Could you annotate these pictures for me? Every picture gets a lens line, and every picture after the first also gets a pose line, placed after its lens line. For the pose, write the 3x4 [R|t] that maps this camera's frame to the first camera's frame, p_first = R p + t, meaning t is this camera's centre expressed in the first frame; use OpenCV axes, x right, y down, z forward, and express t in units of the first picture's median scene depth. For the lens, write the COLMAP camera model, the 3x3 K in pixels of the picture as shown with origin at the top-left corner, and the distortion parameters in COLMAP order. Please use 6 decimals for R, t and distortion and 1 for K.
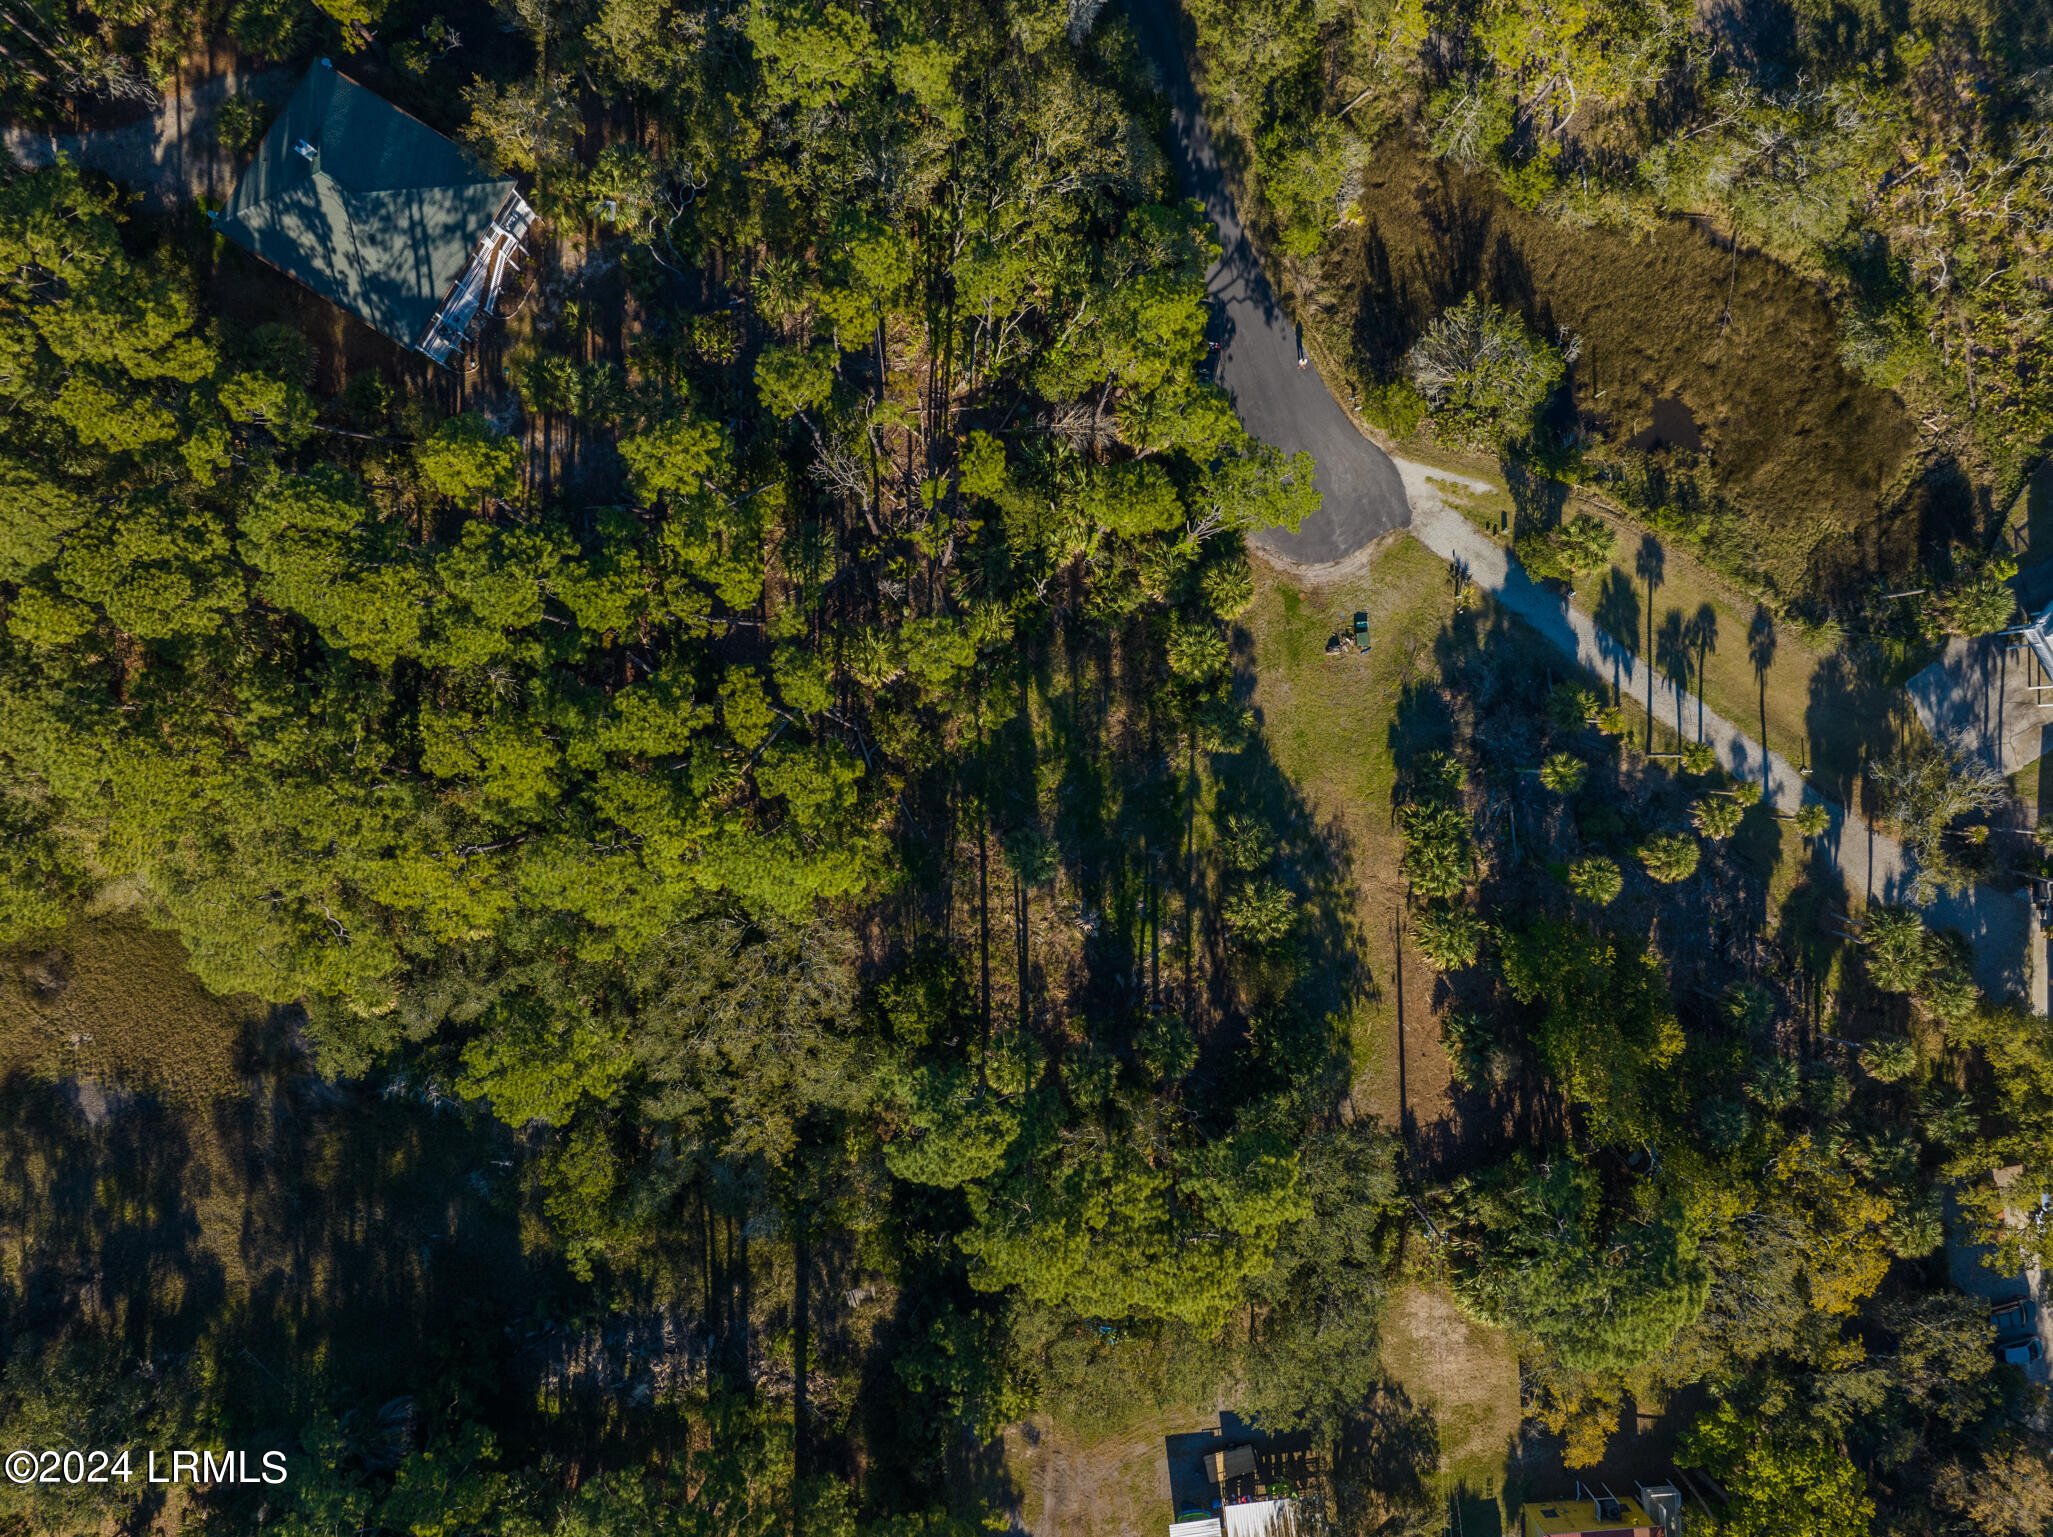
lens RADIAL K [[1462.5, 0, 1035.1], [0, 1462.5, 772.1], [0, 0, 1]] dist [-0.038875, 0.002865]
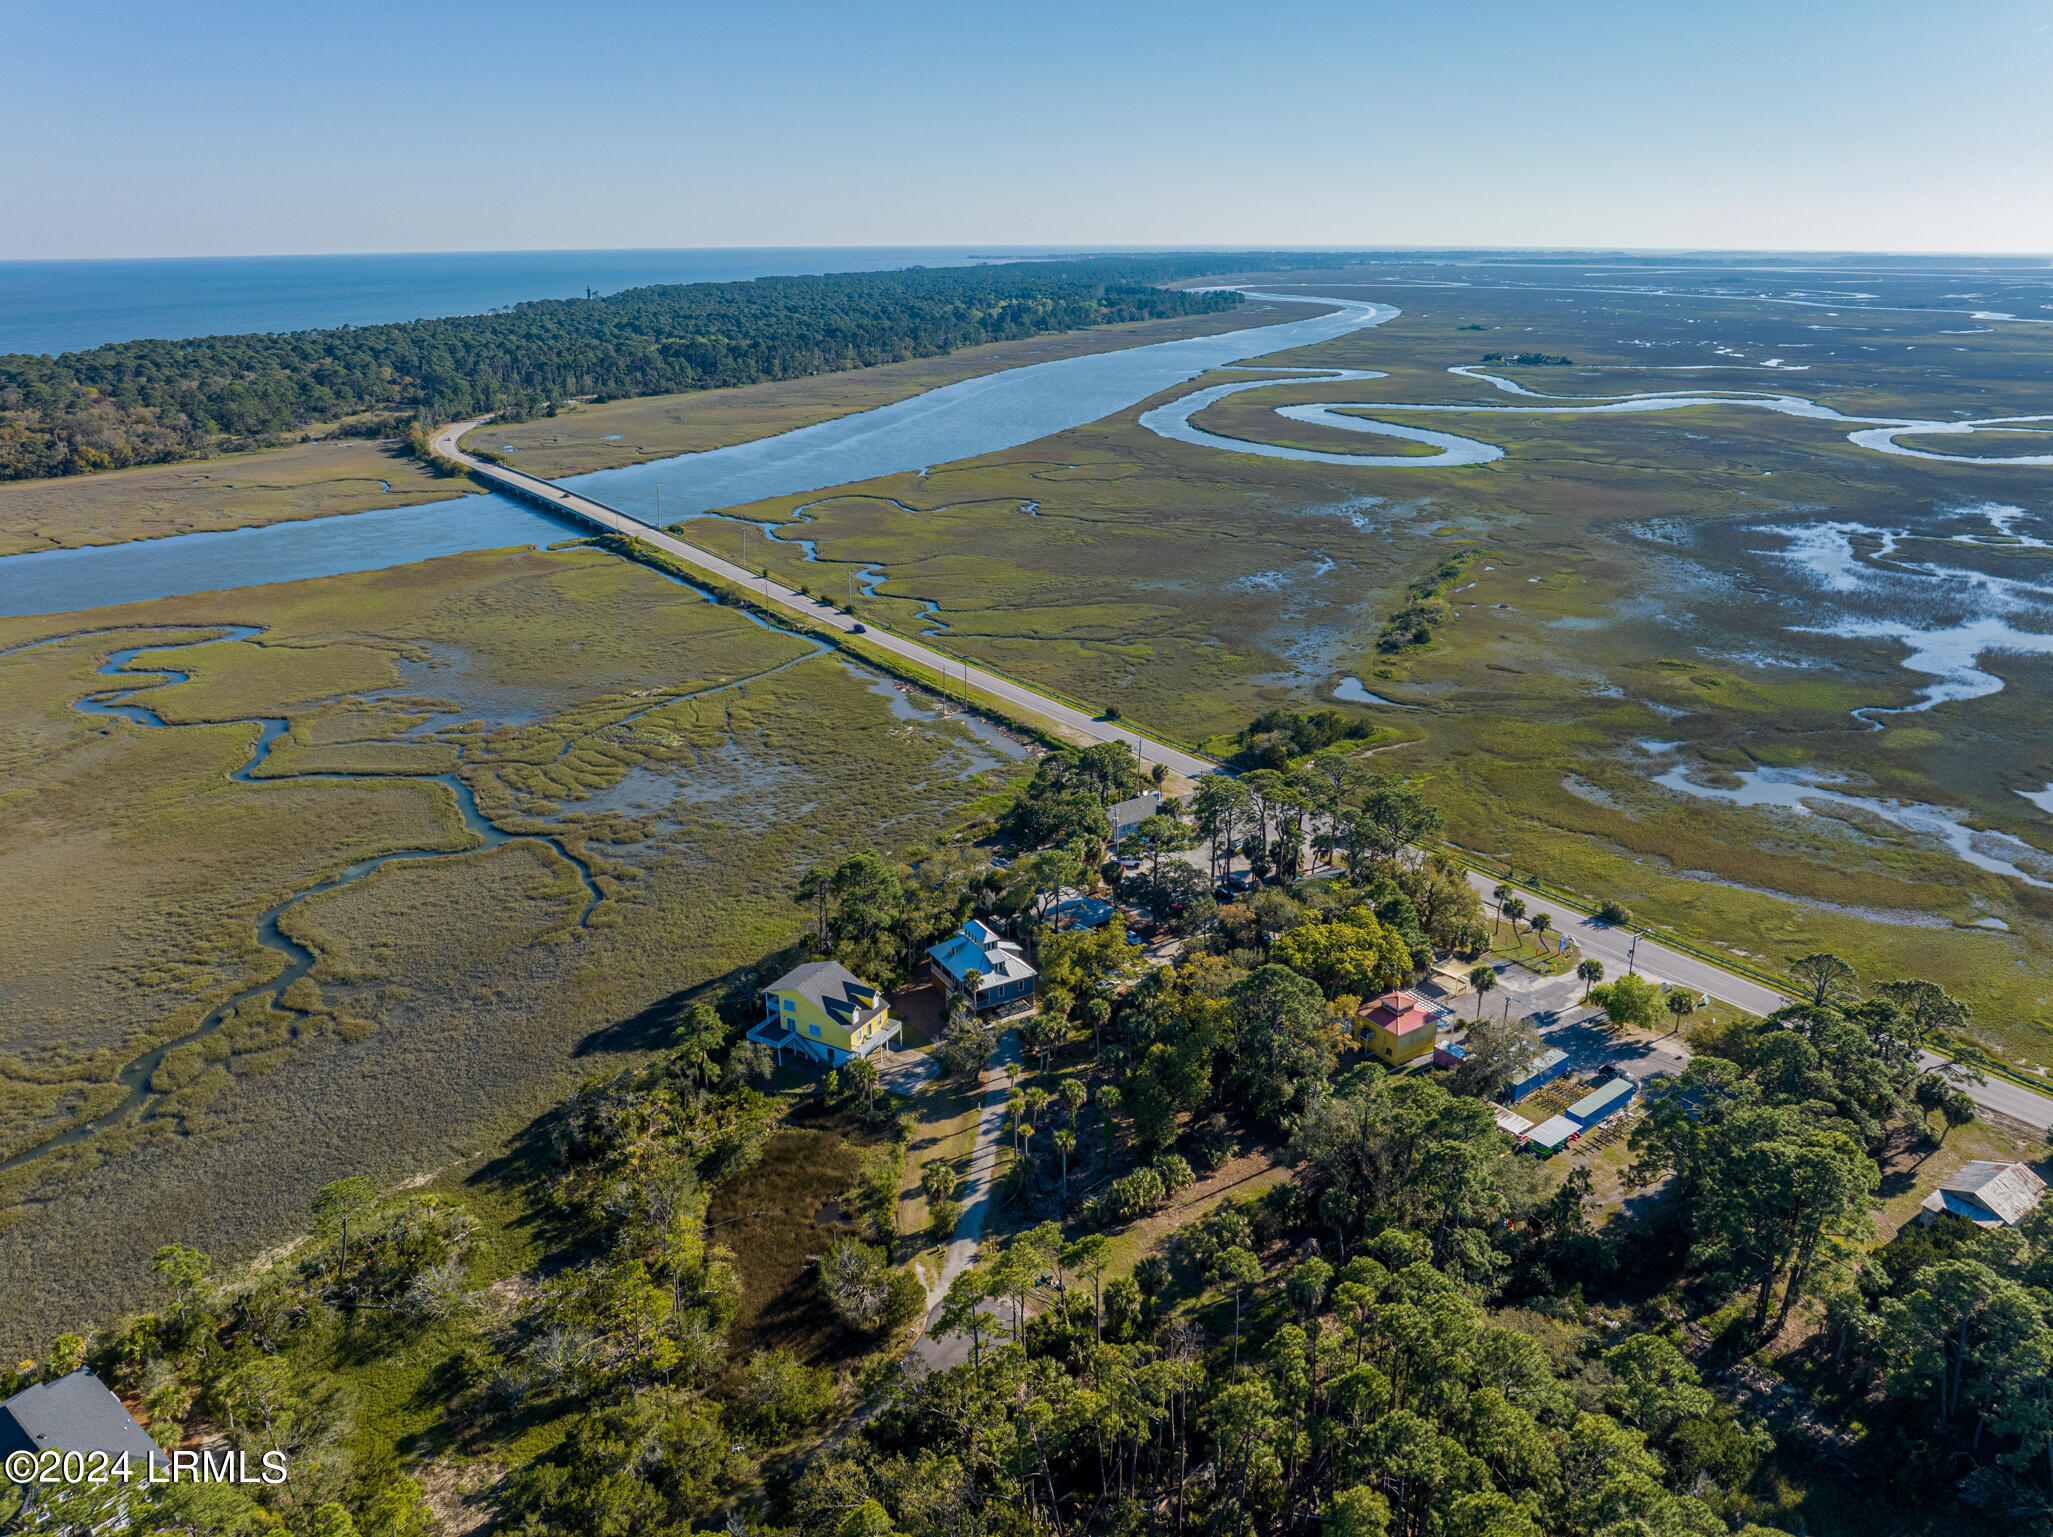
lens RADIAL K [[1462.5, 0, 1035.1], [0, 1462.5, 772.1], [0, 0, 1]] dist [-0.038875, 0.002865]
pose [[-0.509226, -0.310427, 0.802698, -0.819943], [0.860461, -0.202304, 0.467633, -0.699656], [0.017223, 0.928821, 0.370129, -0.049971]]
